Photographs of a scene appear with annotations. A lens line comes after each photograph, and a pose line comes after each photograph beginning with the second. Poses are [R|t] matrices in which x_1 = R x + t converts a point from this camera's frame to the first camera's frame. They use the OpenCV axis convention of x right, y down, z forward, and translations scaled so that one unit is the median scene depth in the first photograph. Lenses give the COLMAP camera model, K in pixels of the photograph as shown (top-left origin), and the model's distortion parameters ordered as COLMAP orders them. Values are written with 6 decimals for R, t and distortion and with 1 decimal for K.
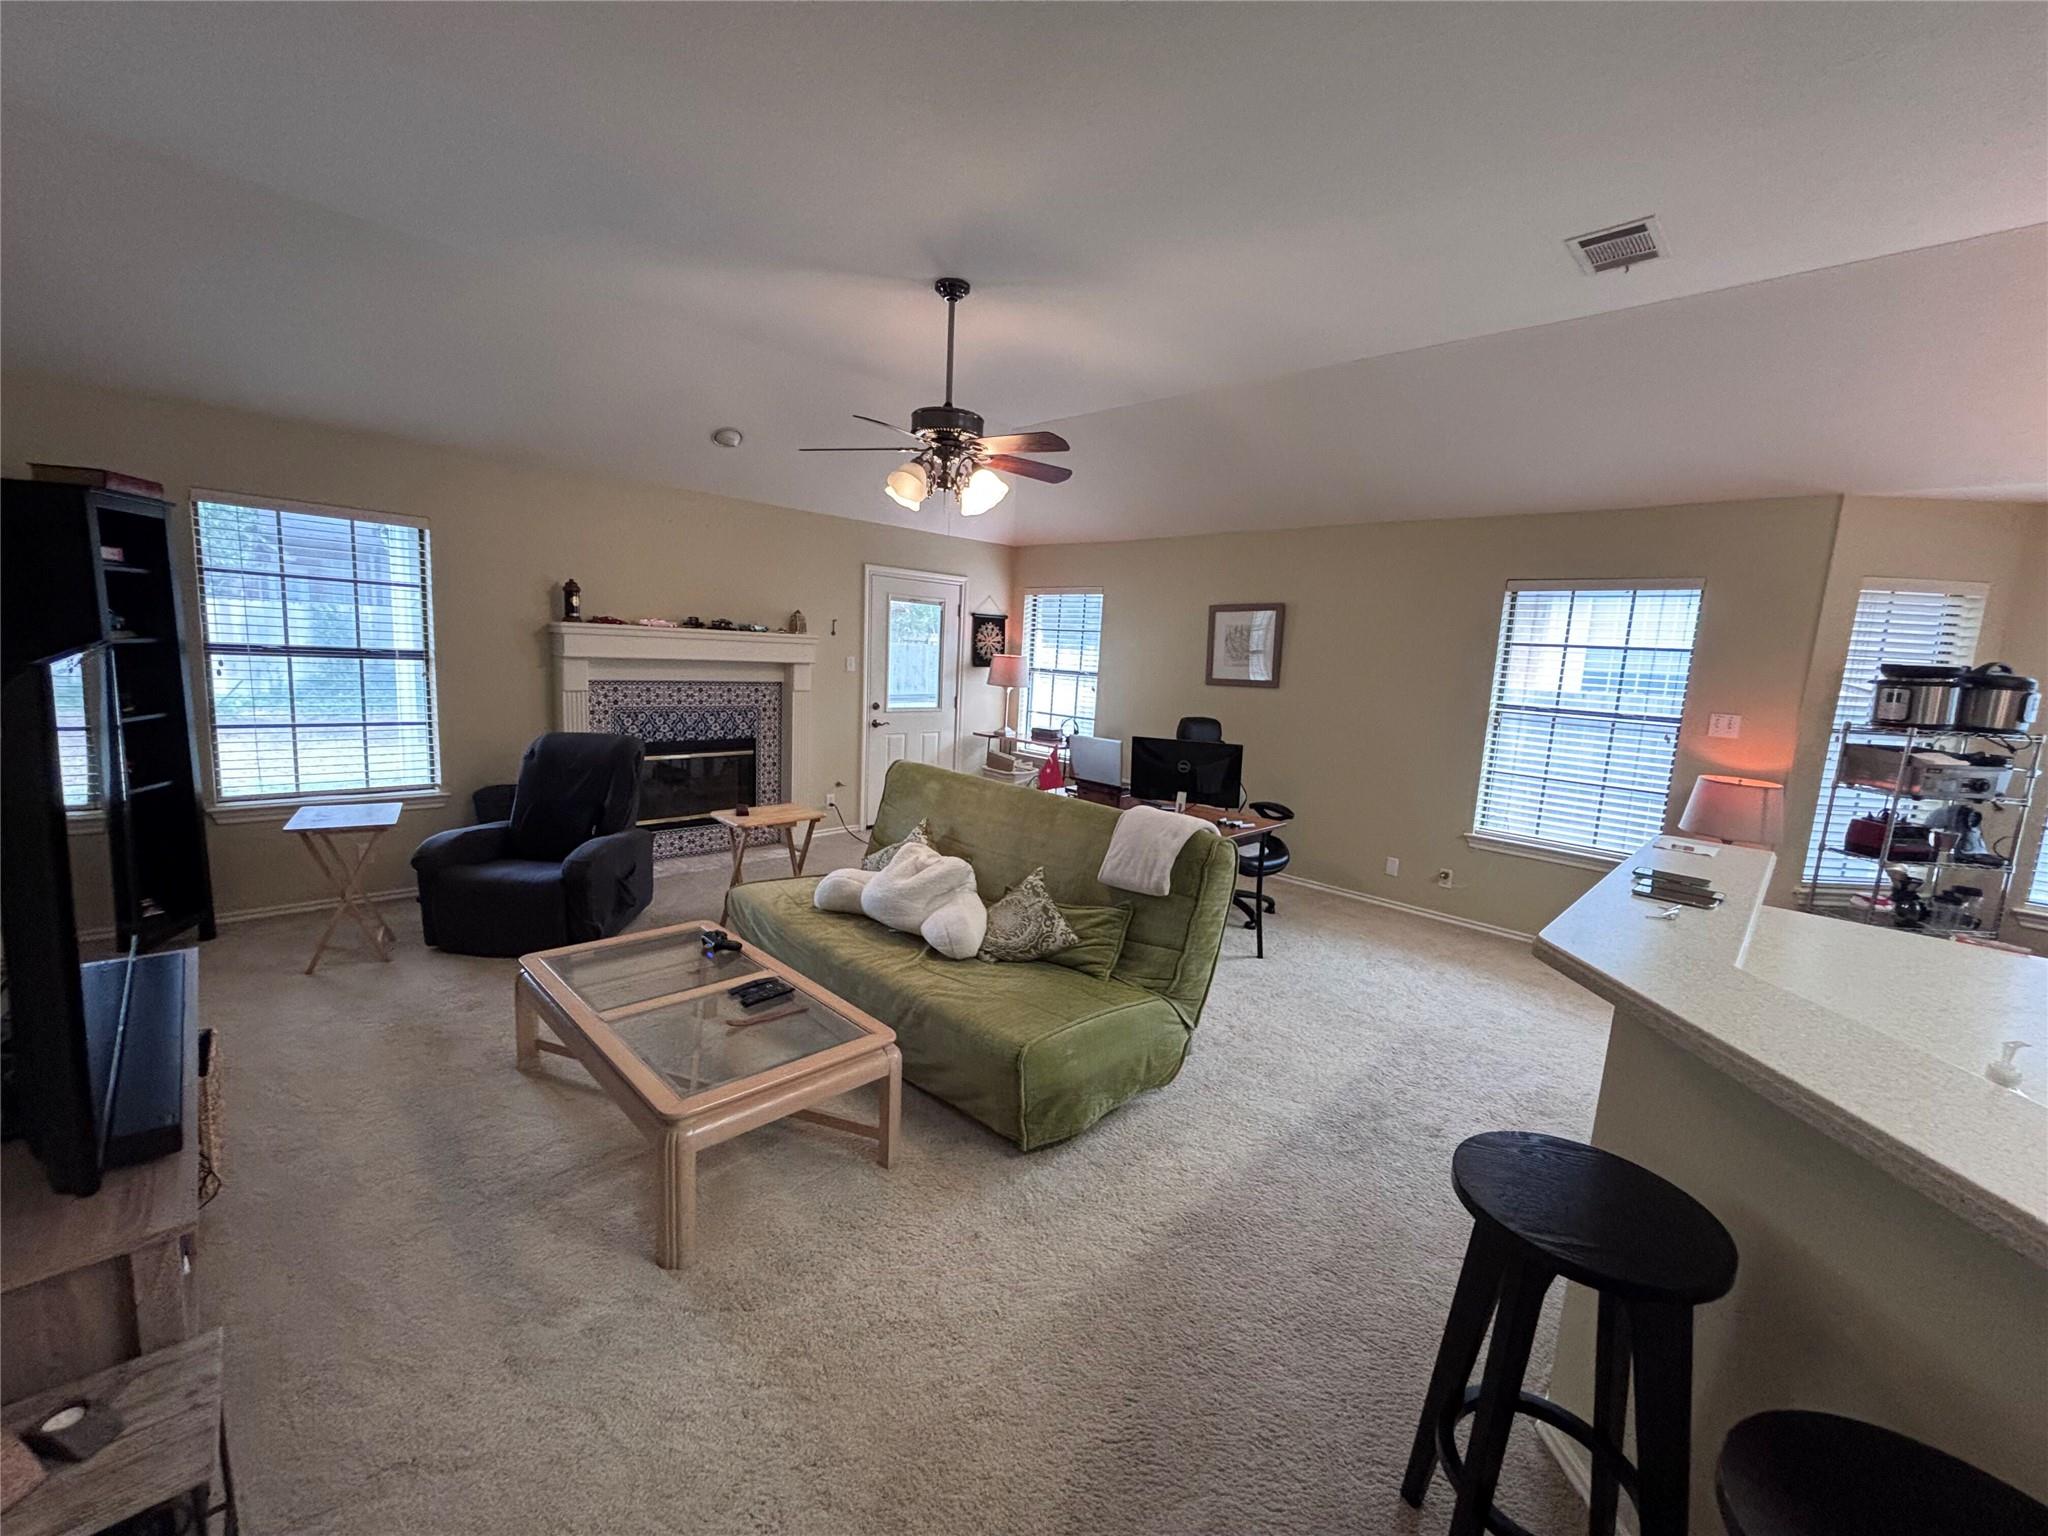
lens RADIAL K [[824.6, 0, 1020.3], [0, 824.6, 767.1], [0, 0, 1]] dist [-0.008578, -0.000332]
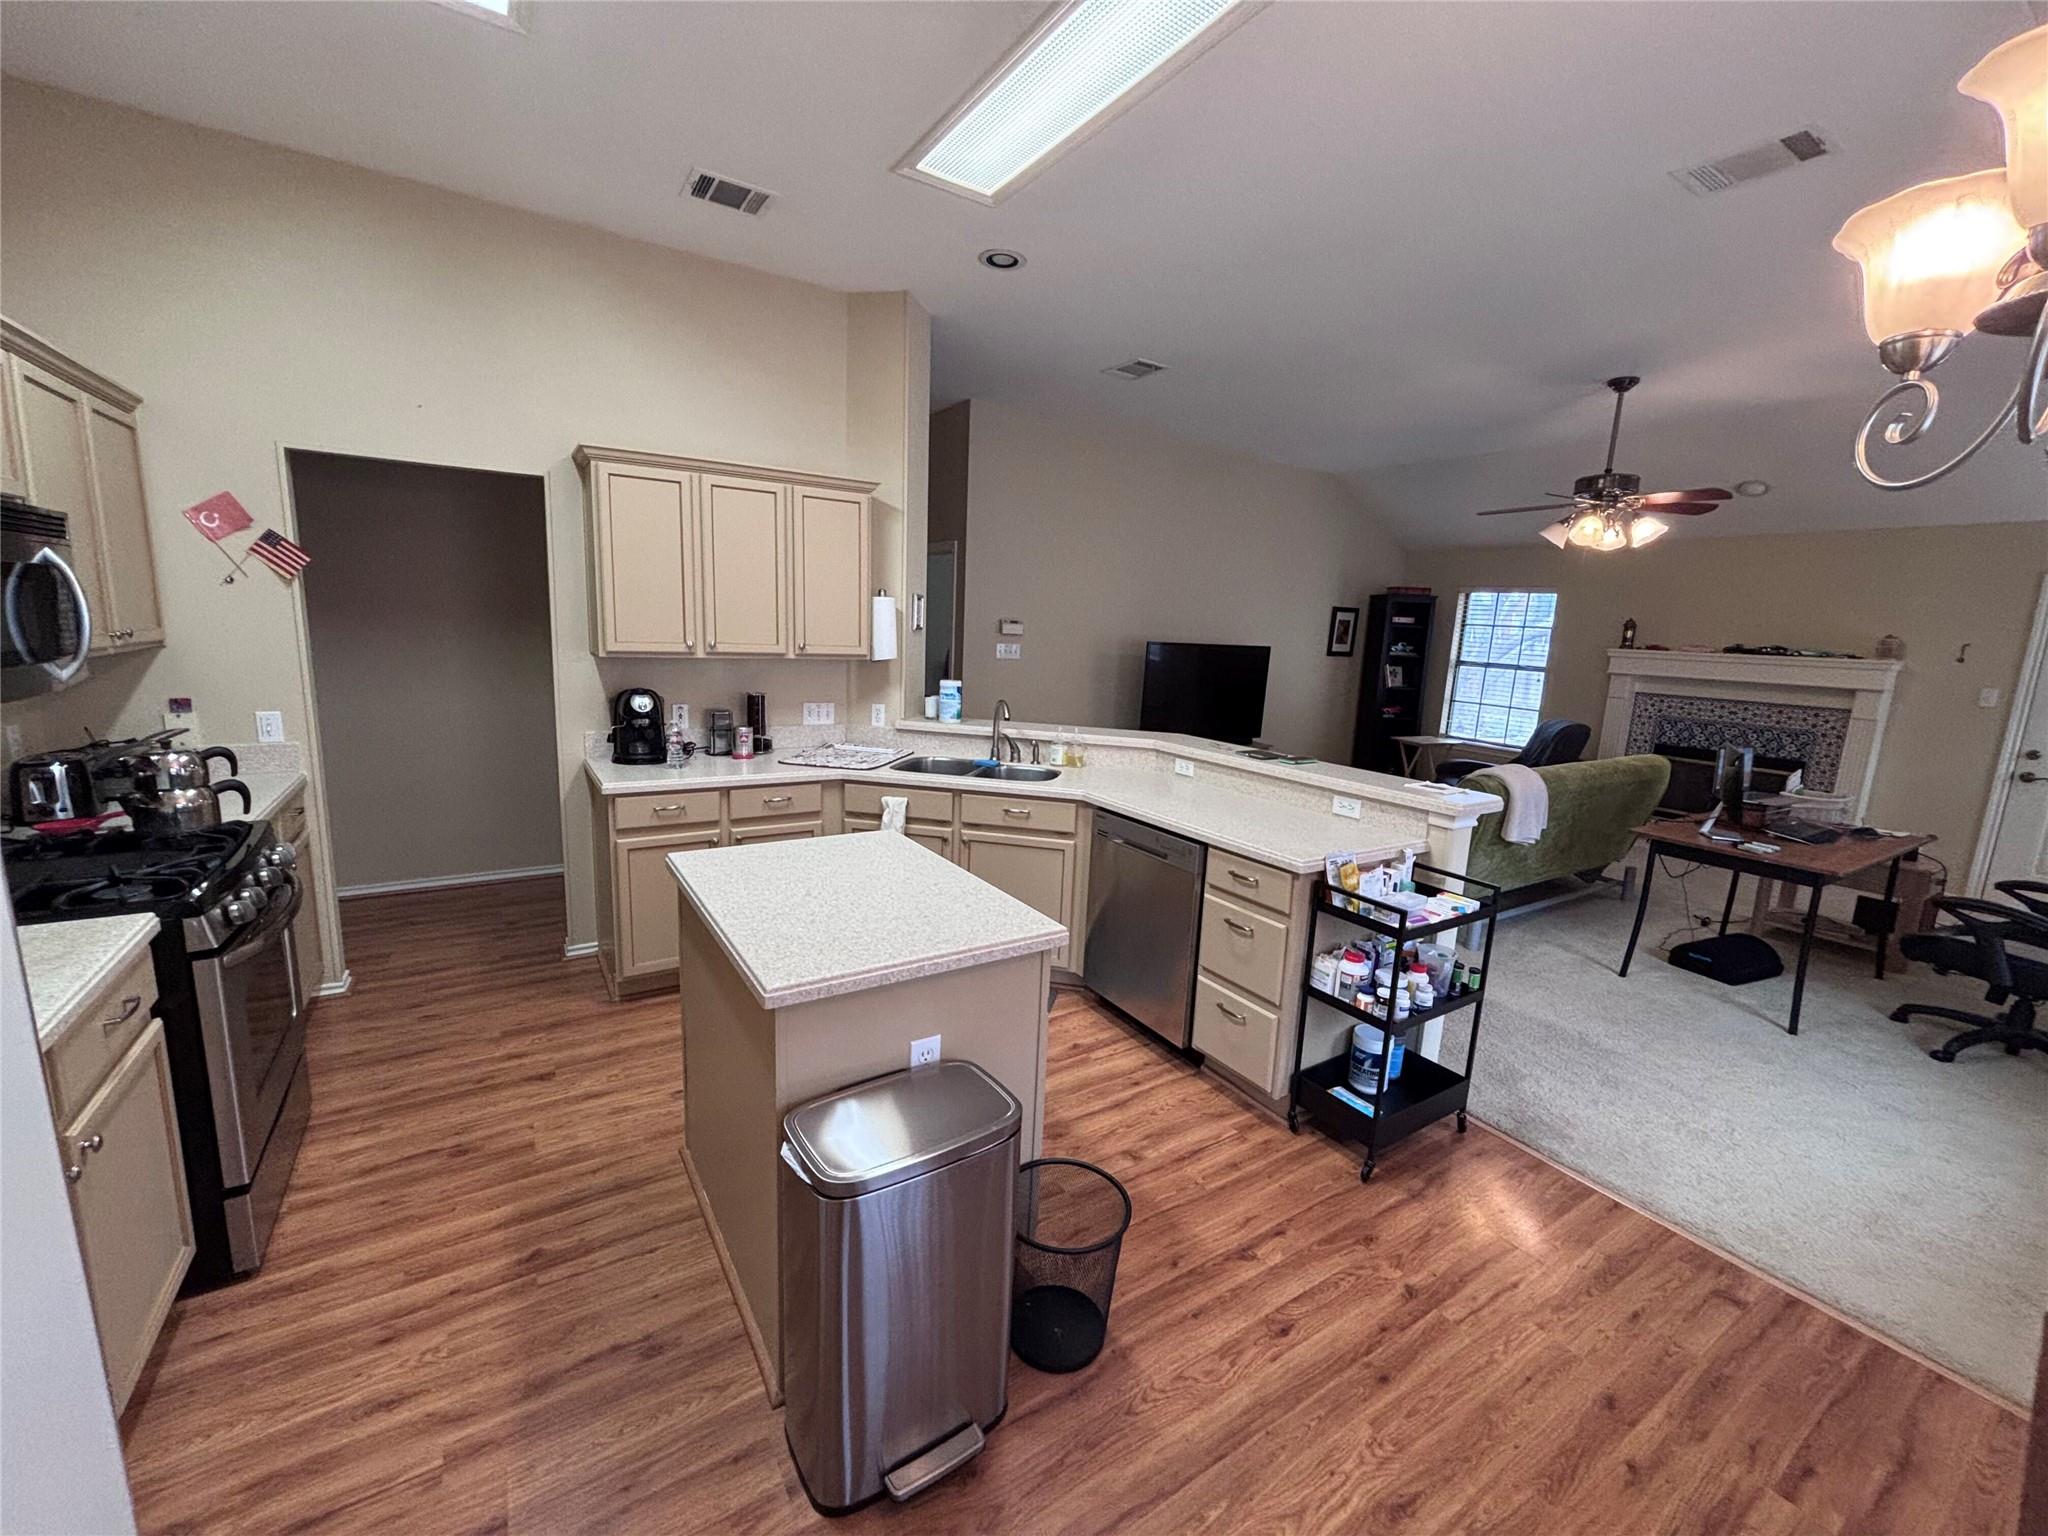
lens RADIAL K [[824.6, 0, 1019.8], [0, 824.6, 767.1], [0, 0, 1]] dist [-0.008578, -0.000332]
pose [[-0.210767, 0.113434, -0.970932, 0.940571], [-0.183575, 0.970980, 0.153289, -0.006259], [0.960144, 0.210547, -0.183827, 0.283734]]
